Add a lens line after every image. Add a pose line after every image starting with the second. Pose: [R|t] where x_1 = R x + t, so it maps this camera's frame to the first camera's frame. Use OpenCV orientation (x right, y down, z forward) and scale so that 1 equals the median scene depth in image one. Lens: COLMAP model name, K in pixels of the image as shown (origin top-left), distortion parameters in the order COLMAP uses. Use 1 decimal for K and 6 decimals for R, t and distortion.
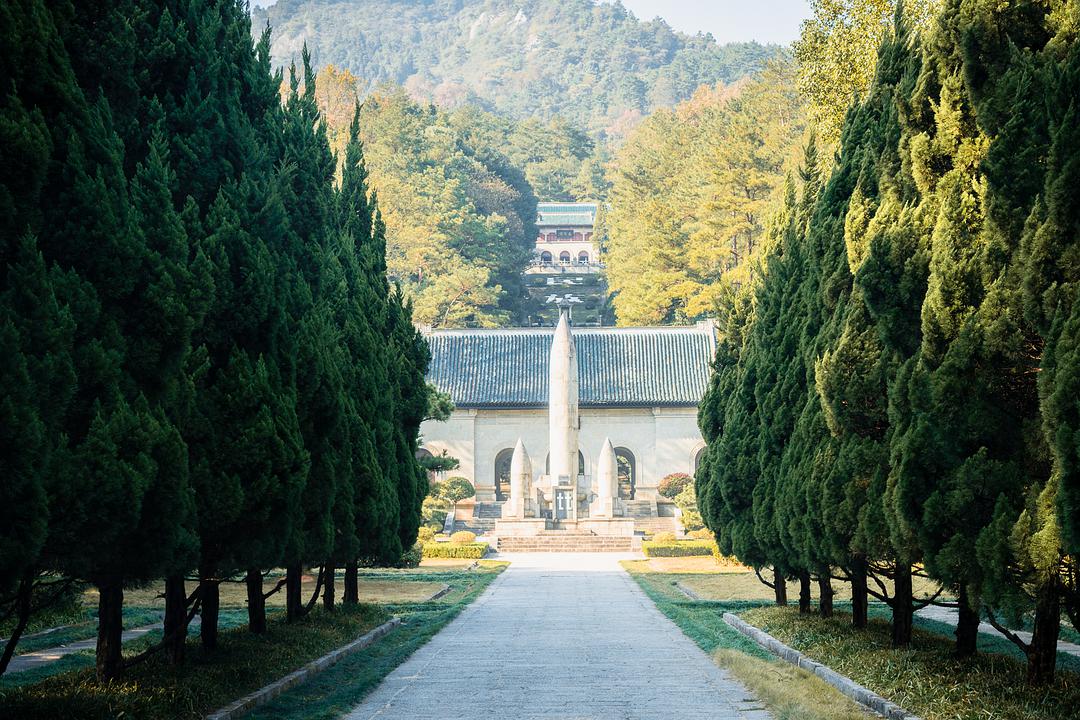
lens RADIAL K [[620.3, 0, 540.0], [0, 620.3, 360.0], [0, 0, 1]] dist [0.001178, 0.000129]
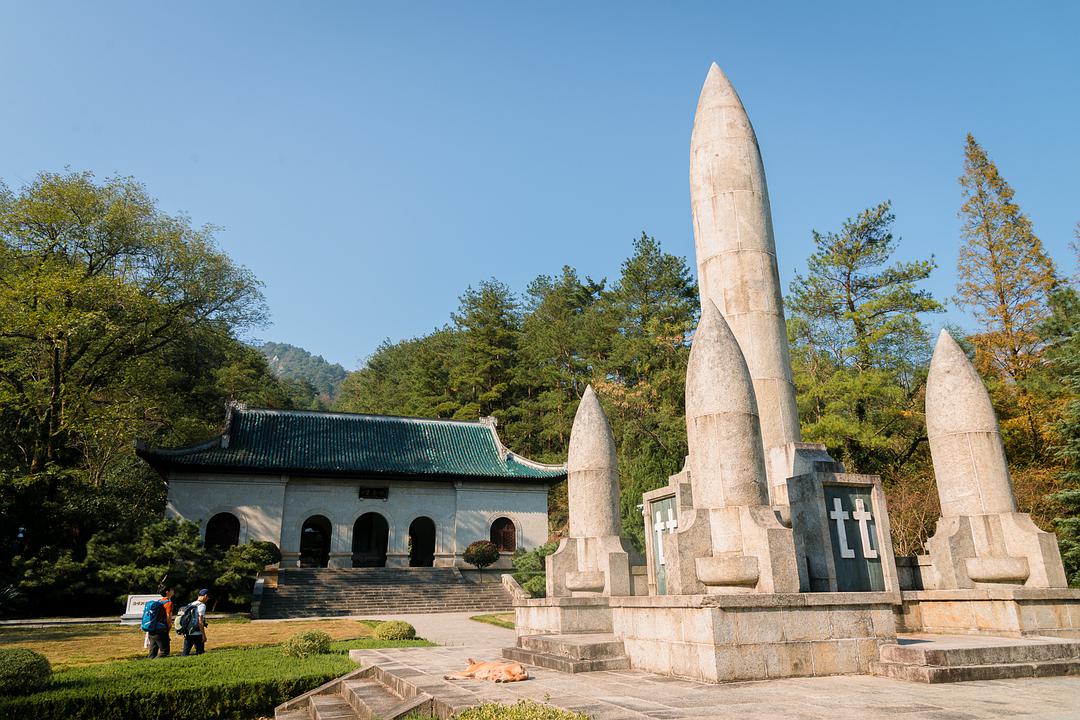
lens RADIAL K [[620.3, 0, 540.0], [0, 620.3, 360.0], [0, 0, 1]] dist [0.001178, 0.000129]
pose [[0.964608, 0.081372, 0.250819, 0.036775], [-0.056627, 0.992927, -0.104355, -0.038759], [-0.257536, 0.086458, 0.962393, -0.161513]]
